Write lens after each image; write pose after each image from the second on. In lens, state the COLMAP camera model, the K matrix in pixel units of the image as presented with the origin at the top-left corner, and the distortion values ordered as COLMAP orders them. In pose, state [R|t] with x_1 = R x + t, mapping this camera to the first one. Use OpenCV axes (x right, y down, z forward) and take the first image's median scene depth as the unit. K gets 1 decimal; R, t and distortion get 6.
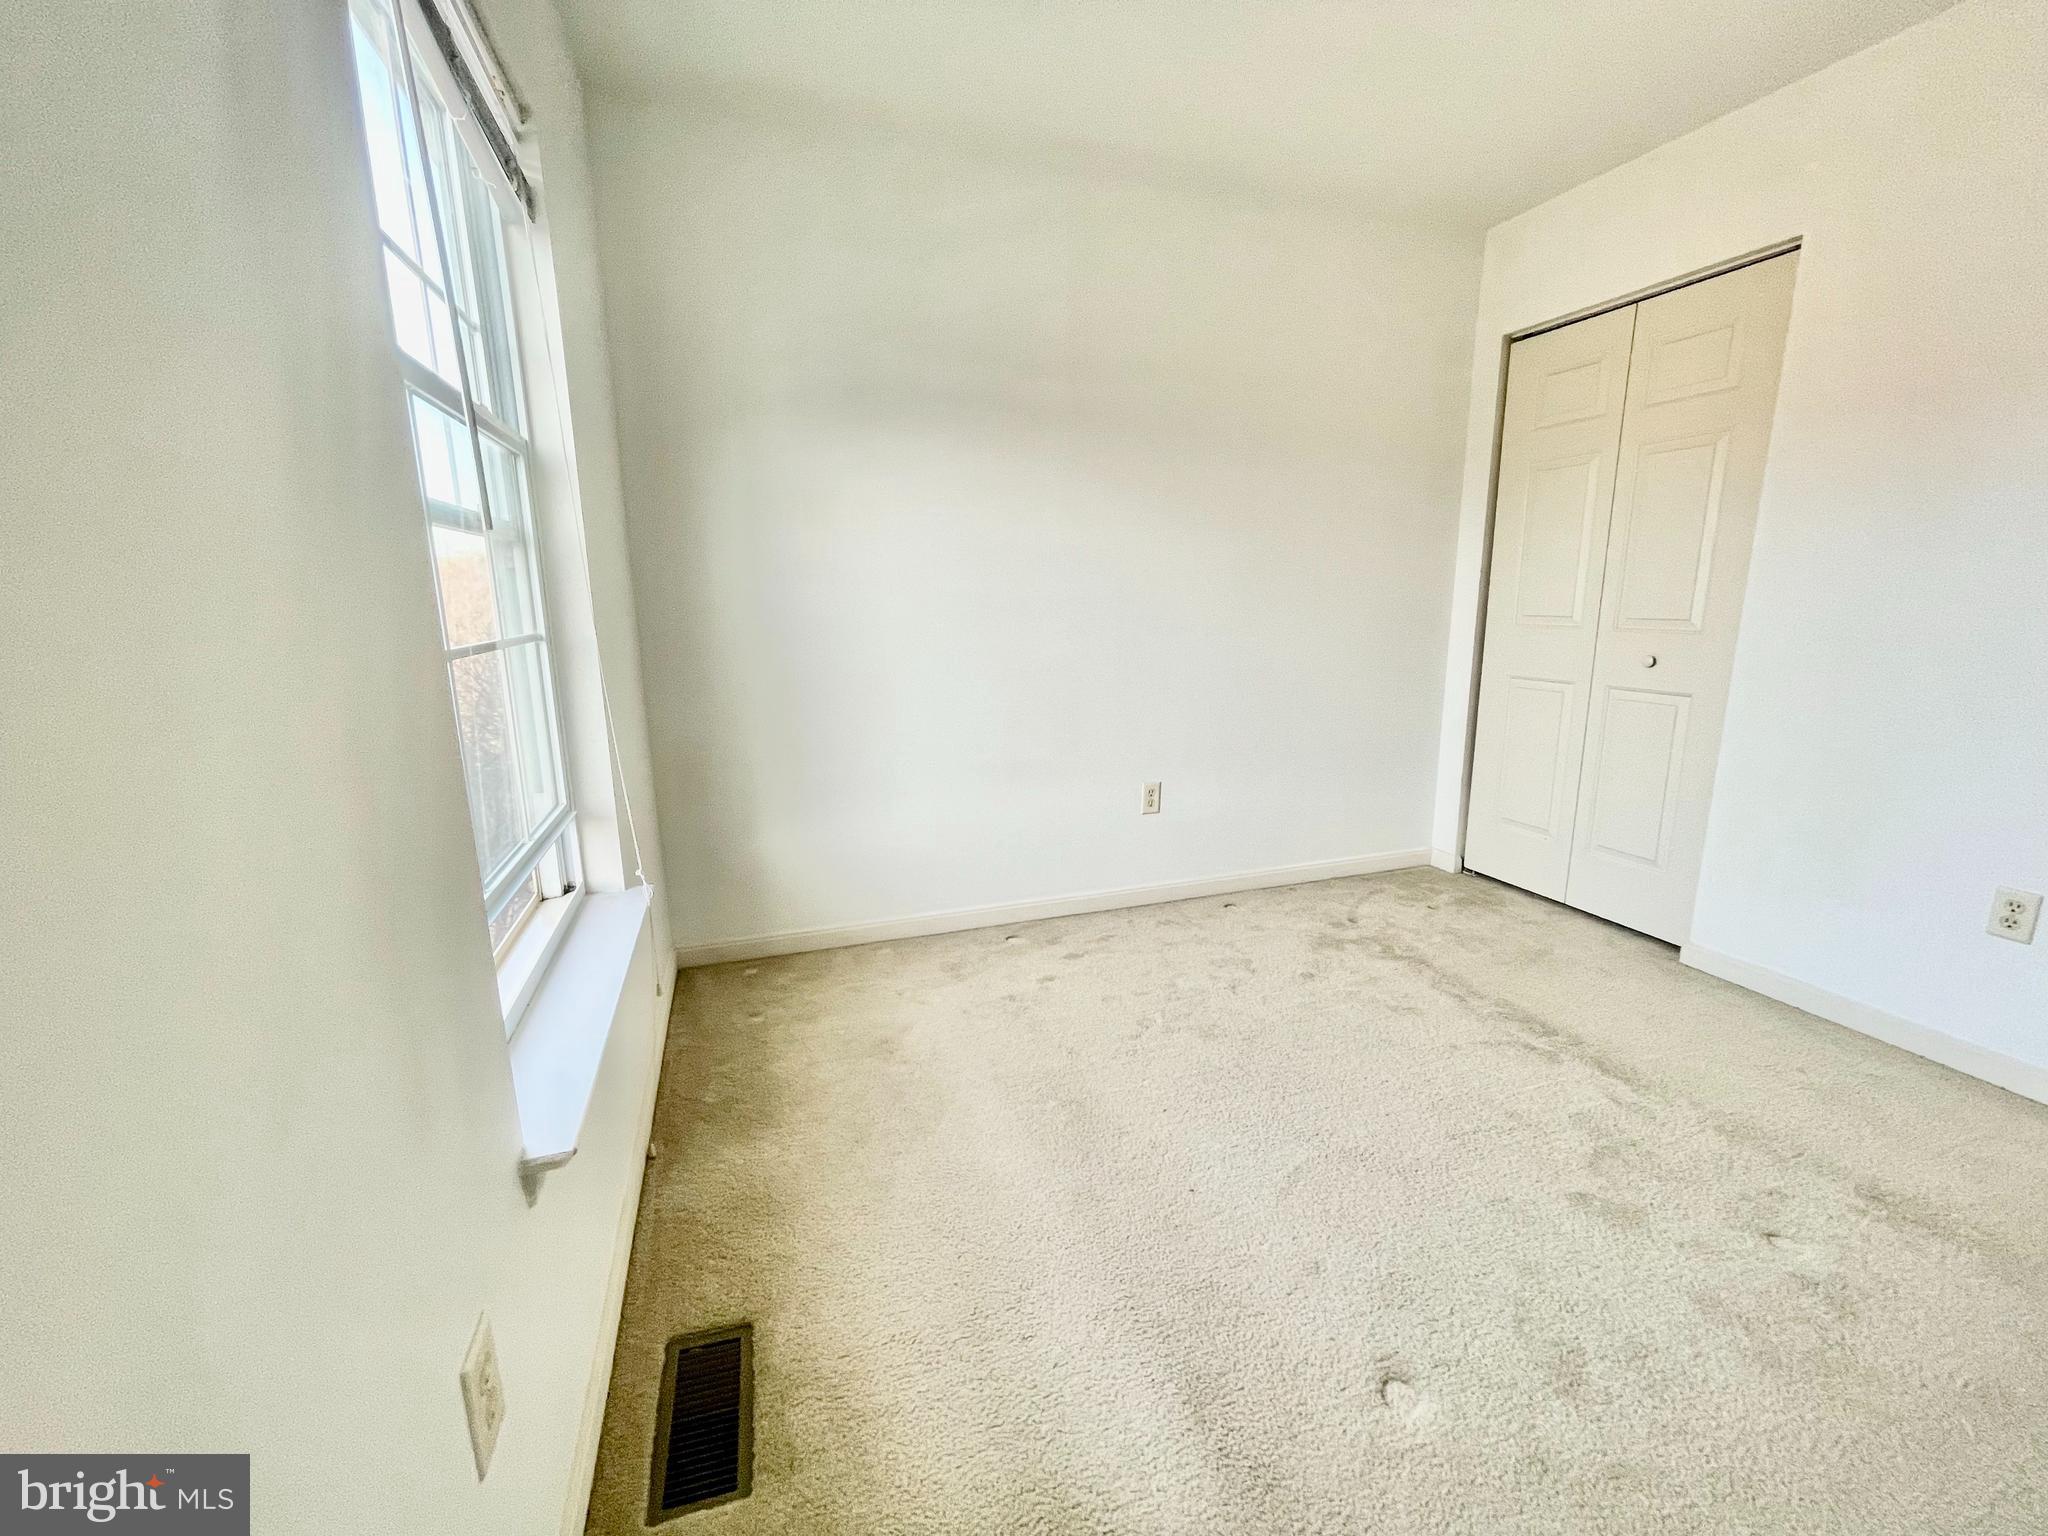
lens RADIAL K [[839.0, 0, 1024.0], [0, 839.0, 768.0], [0, 0, 1]] dist [0.005062, 0.000361]
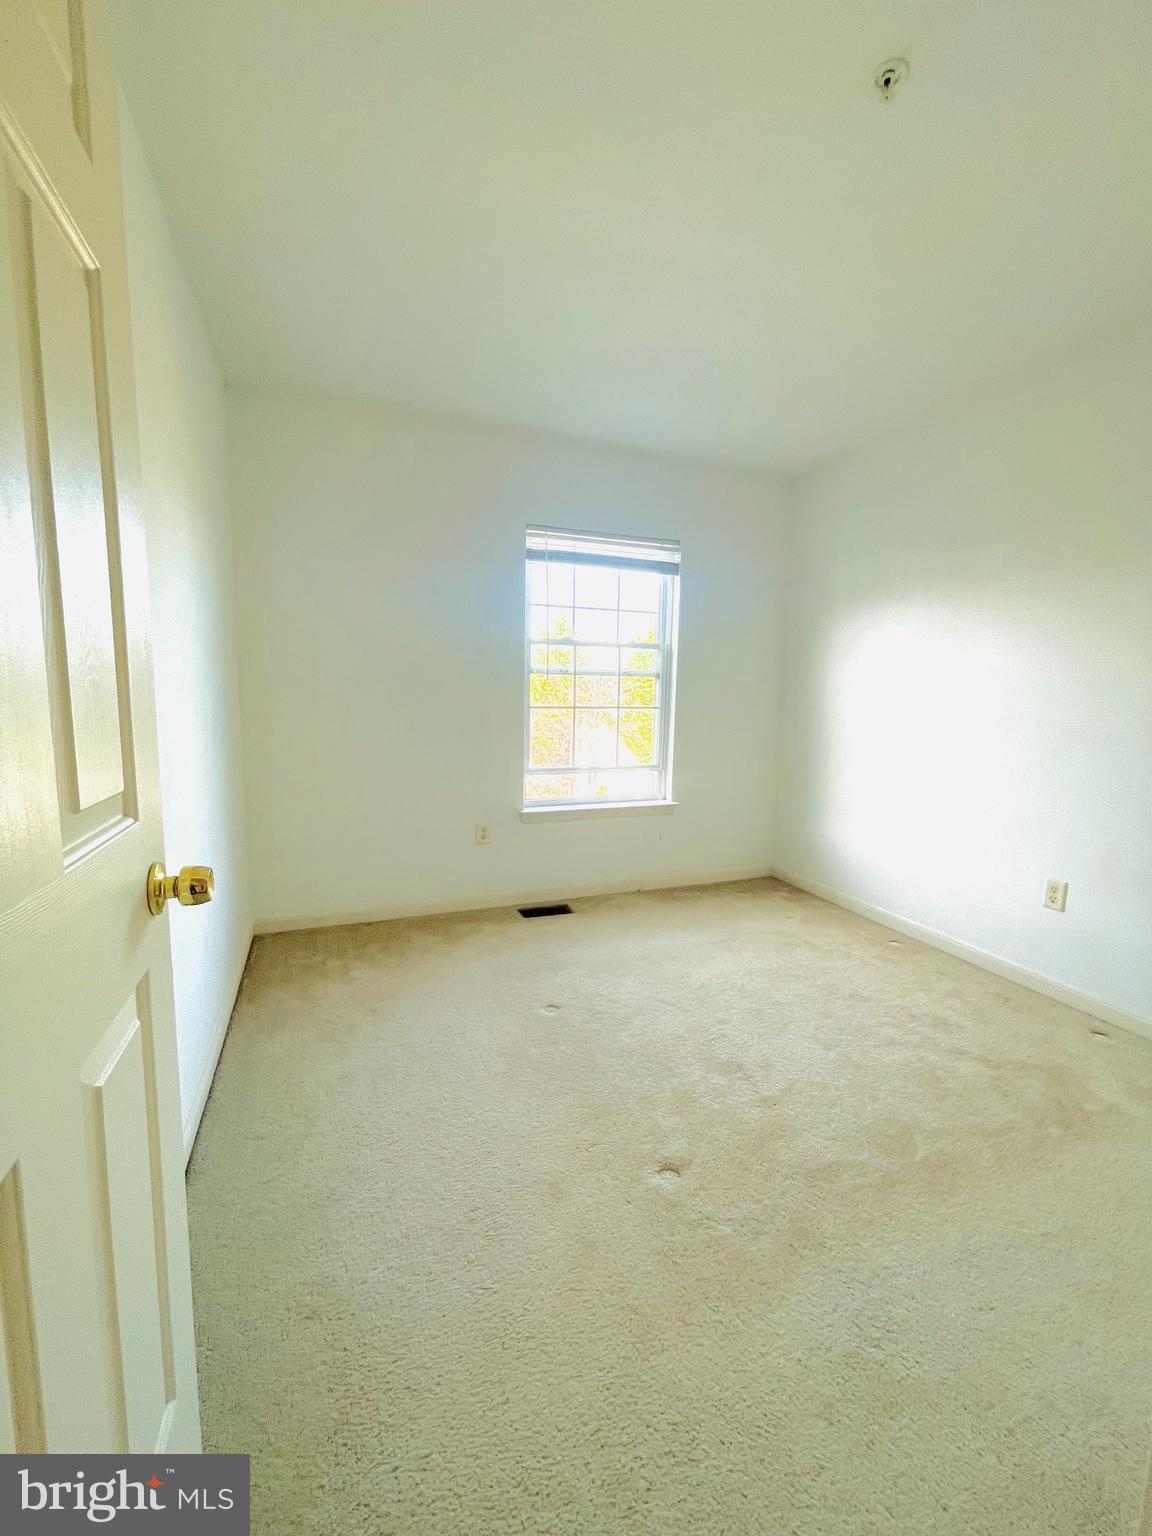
lens RADIAL K [[629.3, 0, 568.7], [0, 629.3, 769.3], [0, 0, 1]] dist [0.005062, 0.000361]
pose [[0.040168, 0.138399, -0.989562, 0.983547], [-0.223246, 0.966569, 0.126121, -0.089425], [0.973934, 0.215850, 0.069722, 0.336977]]
